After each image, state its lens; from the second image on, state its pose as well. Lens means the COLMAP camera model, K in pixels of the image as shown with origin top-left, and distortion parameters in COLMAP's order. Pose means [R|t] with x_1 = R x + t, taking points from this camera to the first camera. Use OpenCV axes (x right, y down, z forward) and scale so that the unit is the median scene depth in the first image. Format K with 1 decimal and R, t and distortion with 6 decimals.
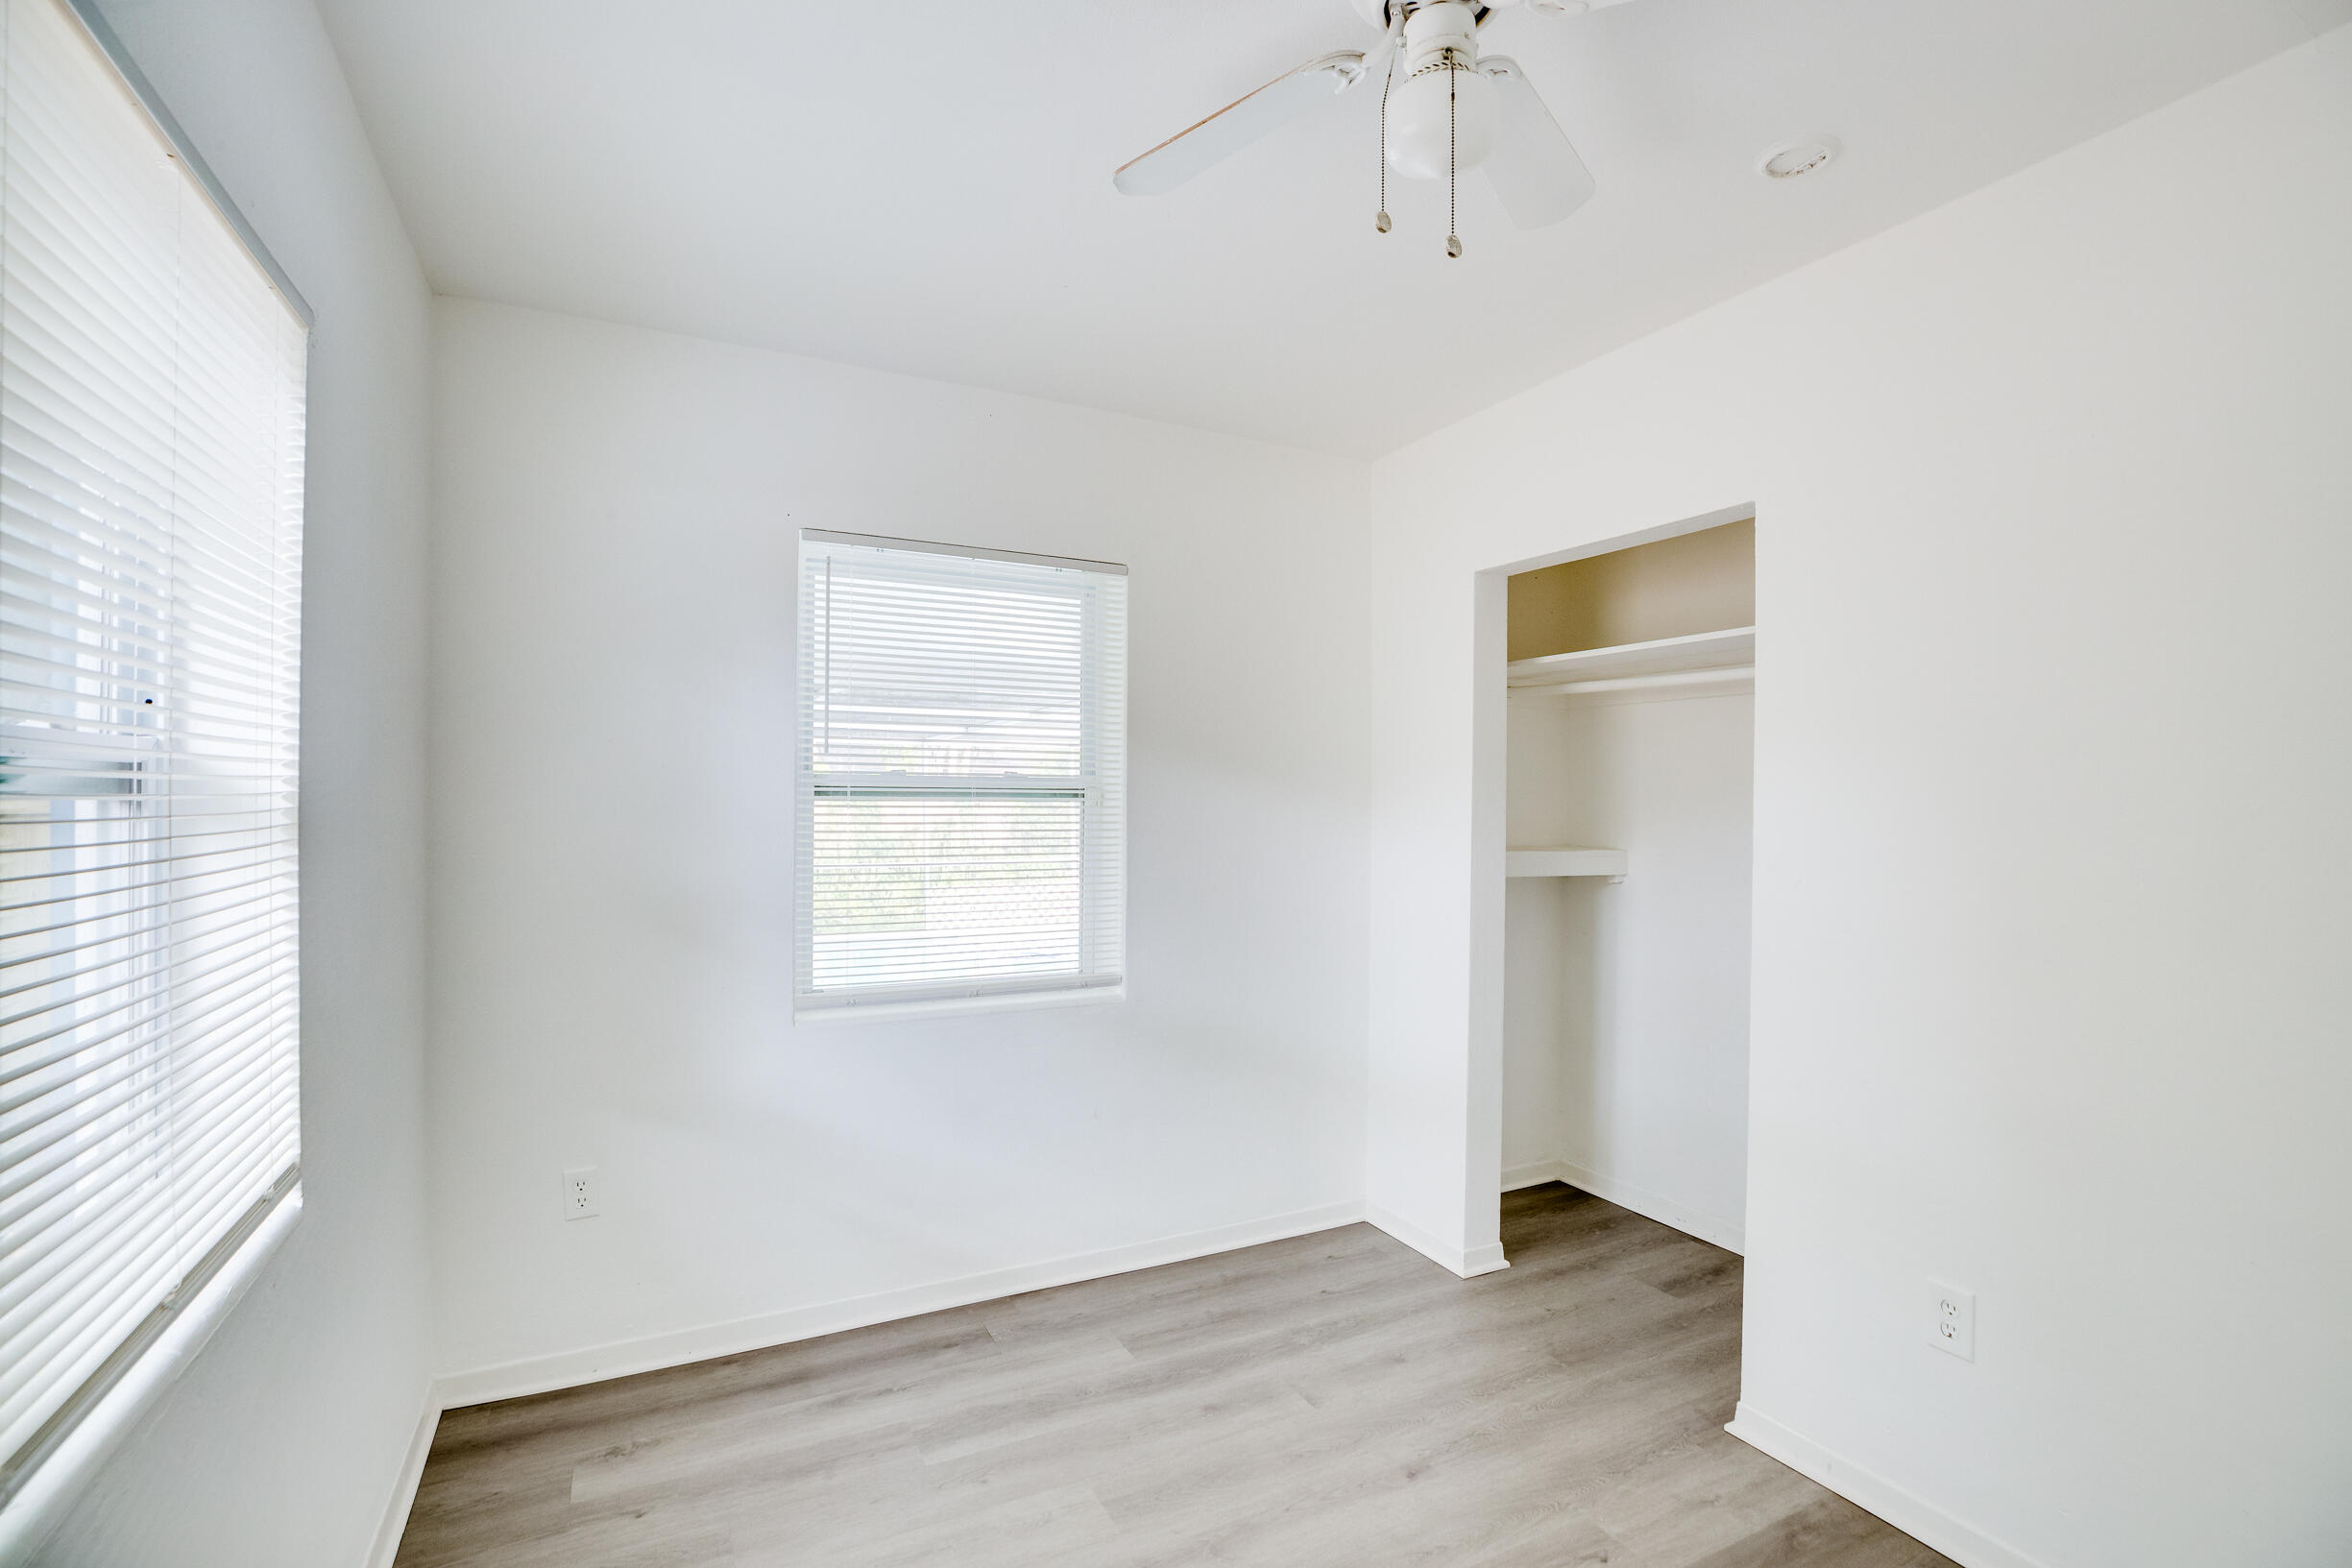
lens RADIAL K [[1098.1, 0, 1186.3], [0, 1098.1, 797.5], [0, 0, 1]] dist [-0.029213, 0.004366]
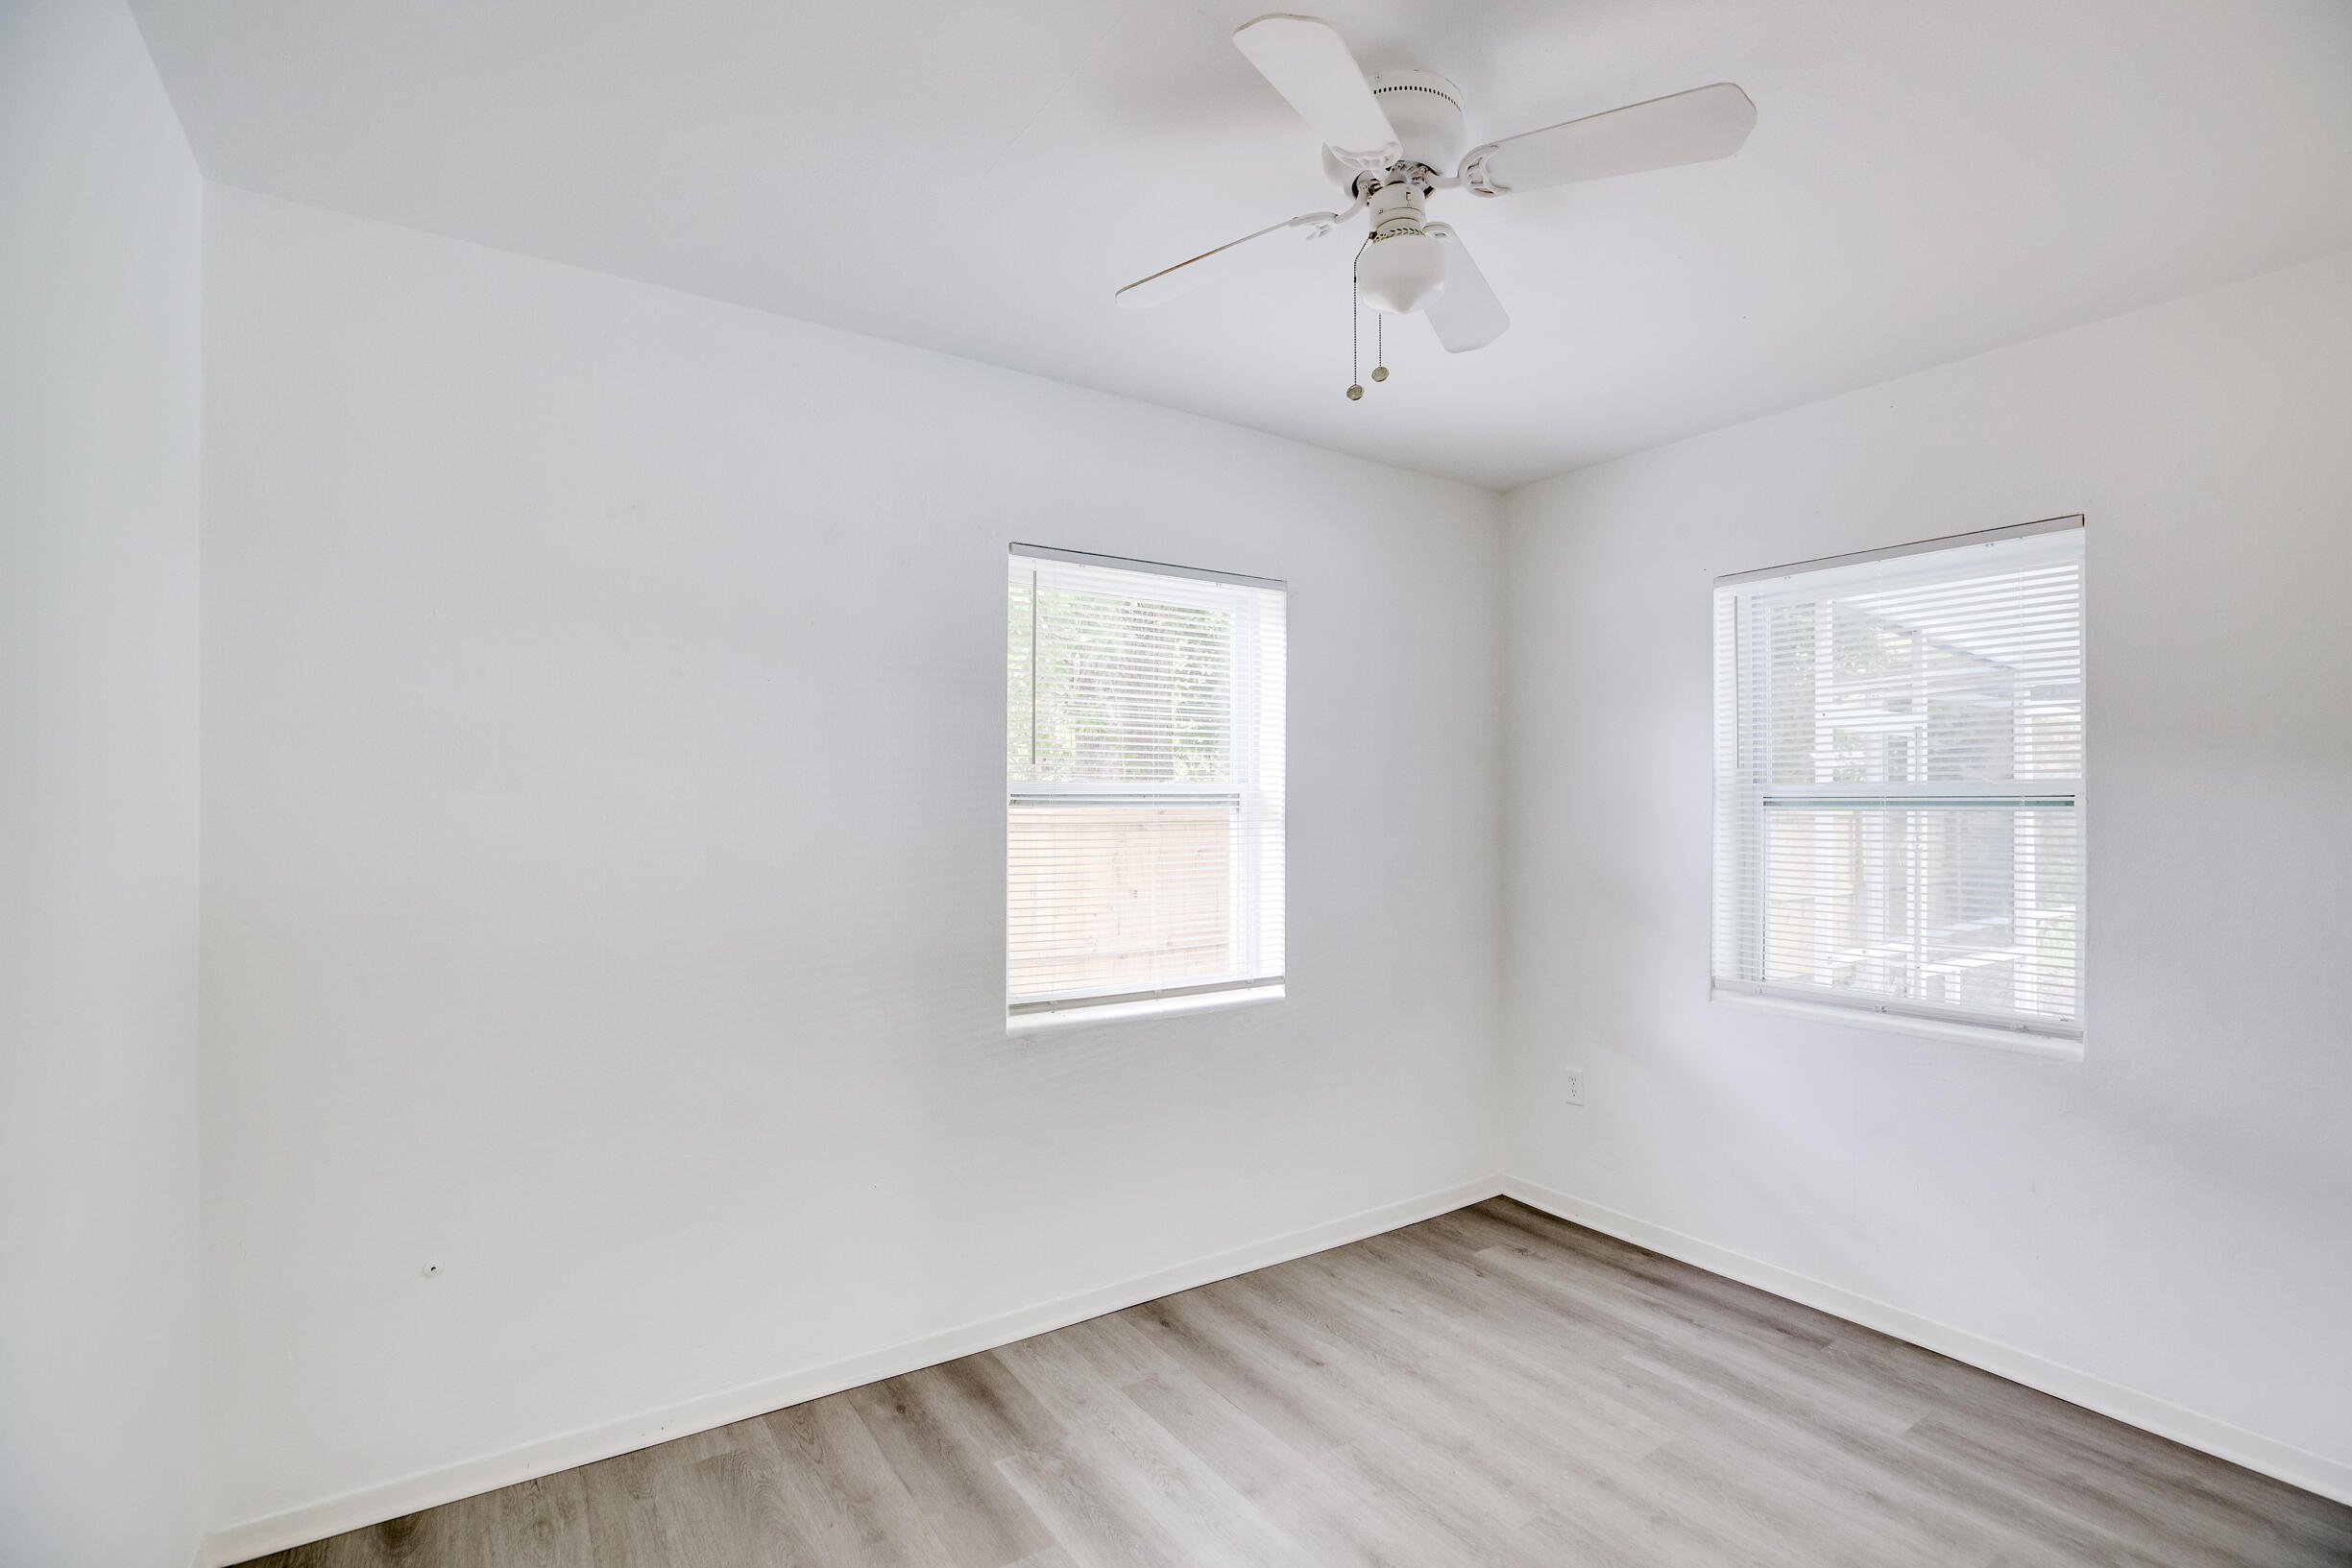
lens RADIAL K [[1098.1, 0, 1179.4], [0, 1098.1, 787.6], [0, 0, 1]] dist [-0.029213, 0.004366]
pose [[0.103718, -0.020735, -0.994391, 0.833686], [-0.000065, 0.999783, -0.020854, 0.003502], [0.994607, 0.002228, 0.103694, 0.341889]]
